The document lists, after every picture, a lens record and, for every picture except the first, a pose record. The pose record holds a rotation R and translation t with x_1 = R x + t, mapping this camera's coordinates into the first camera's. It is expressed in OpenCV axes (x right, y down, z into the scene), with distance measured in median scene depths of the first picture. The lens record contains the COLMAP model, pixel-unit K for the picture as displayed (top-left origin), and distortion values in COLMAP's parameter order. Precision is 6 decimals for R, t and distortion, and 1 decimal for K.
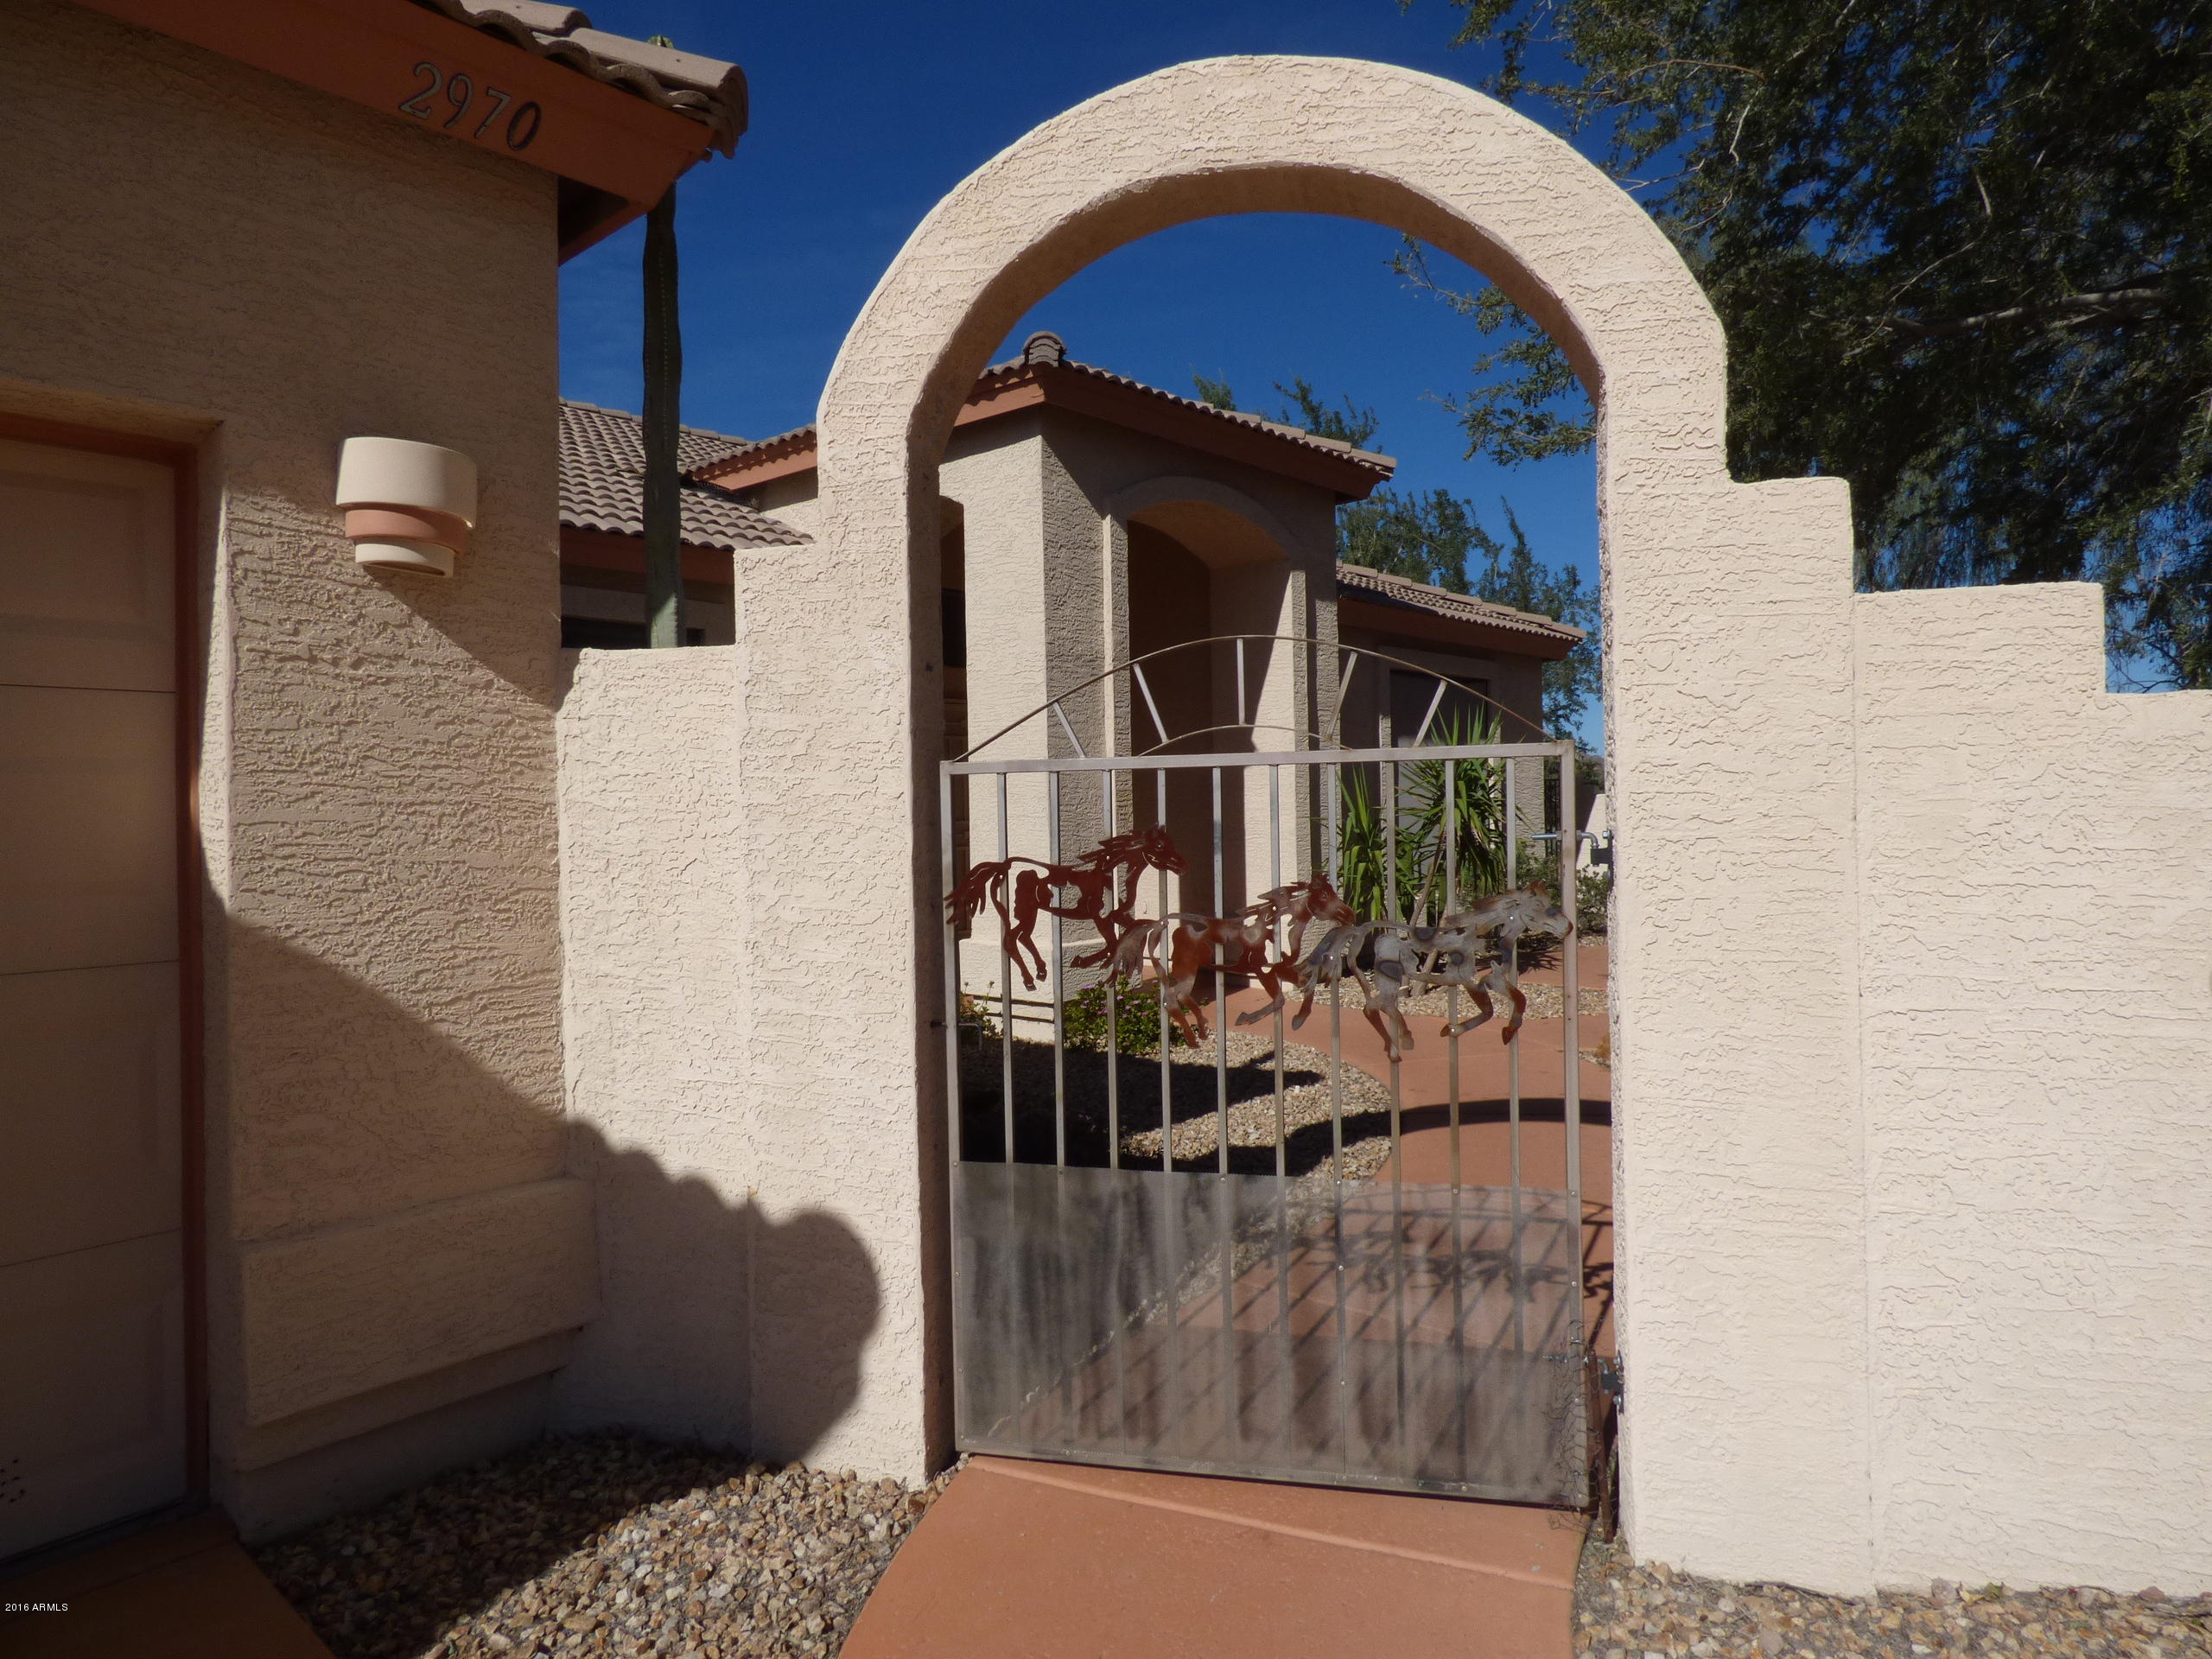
lens RADIAL K [[1331.6, 0, 1108.5], [0, 1331.6, 832.0], [0, 0, 1]] dist [-0.012341, 0.005229]
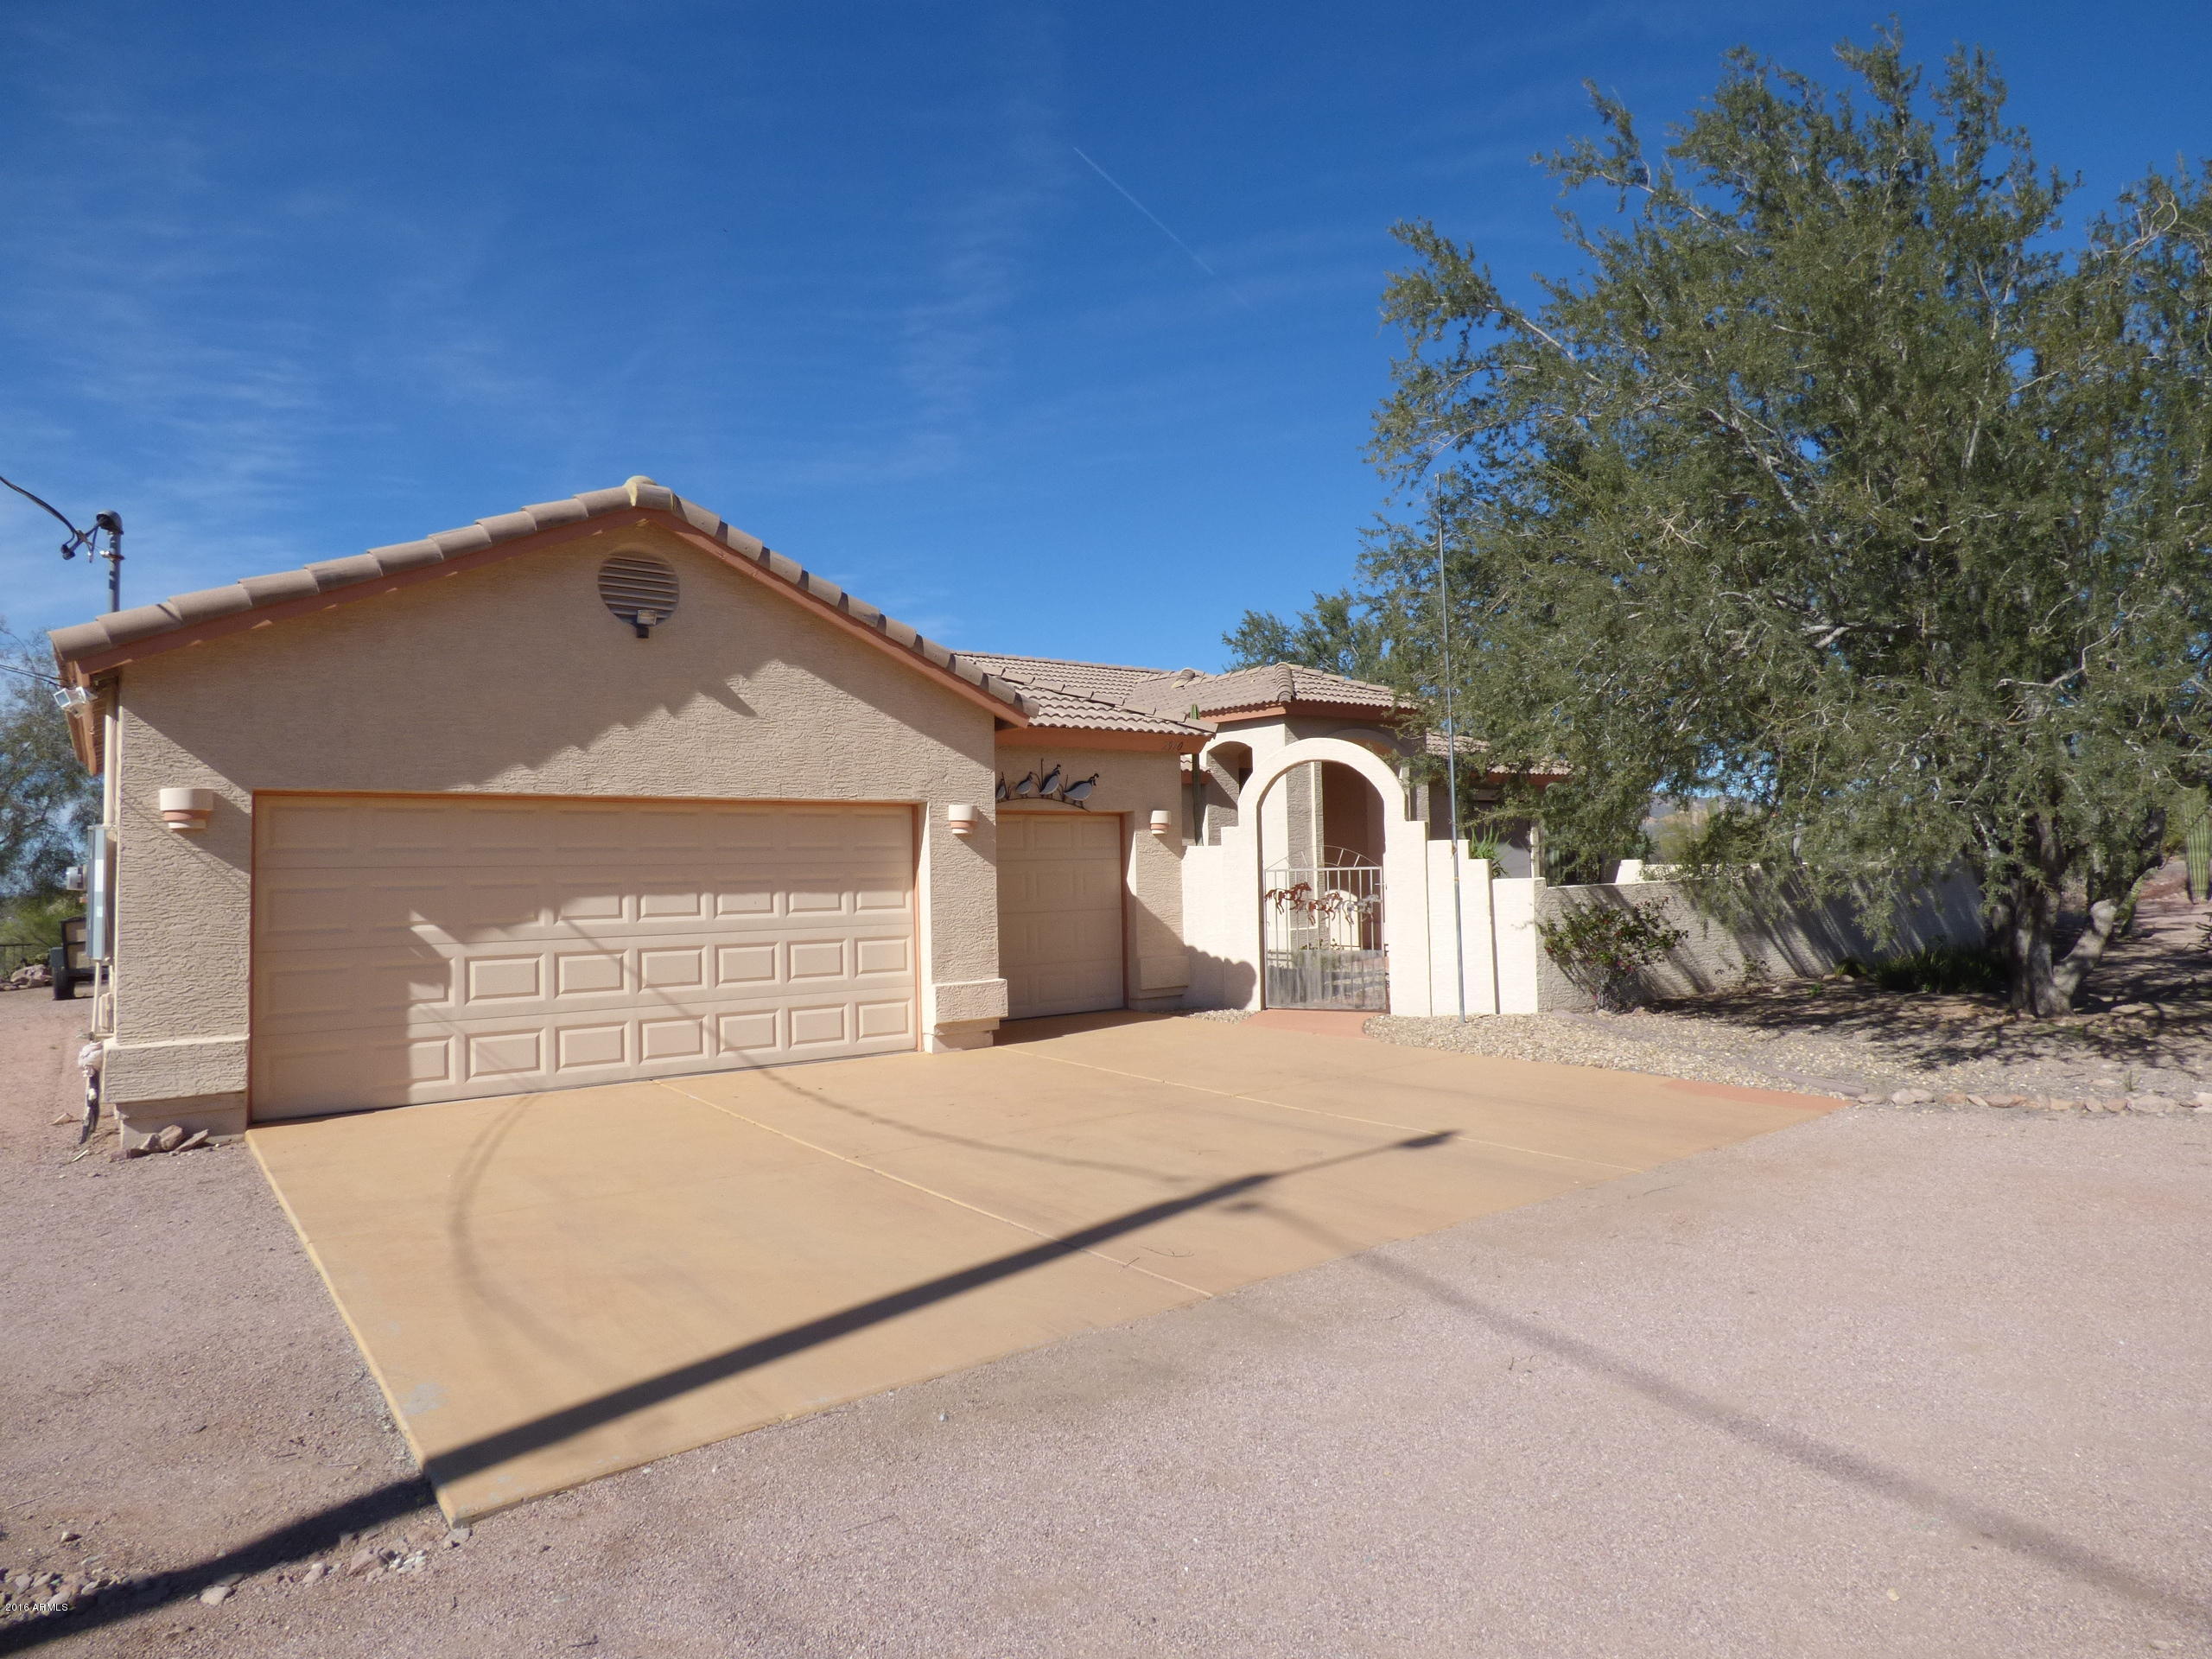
lens RADIAL K [[1331.6, 0, 1101.4], [0, 1331.6, 822.8], [0, 0, 1]] dist [-0.012341, 0.005229]
pose [[0.981099, -0.009651, -0.193265, 0.251970], [0.001266, 0.999054, -0.043463, -0.013641], [0.193502, 0.042397, 0.980183, -4.077017]]
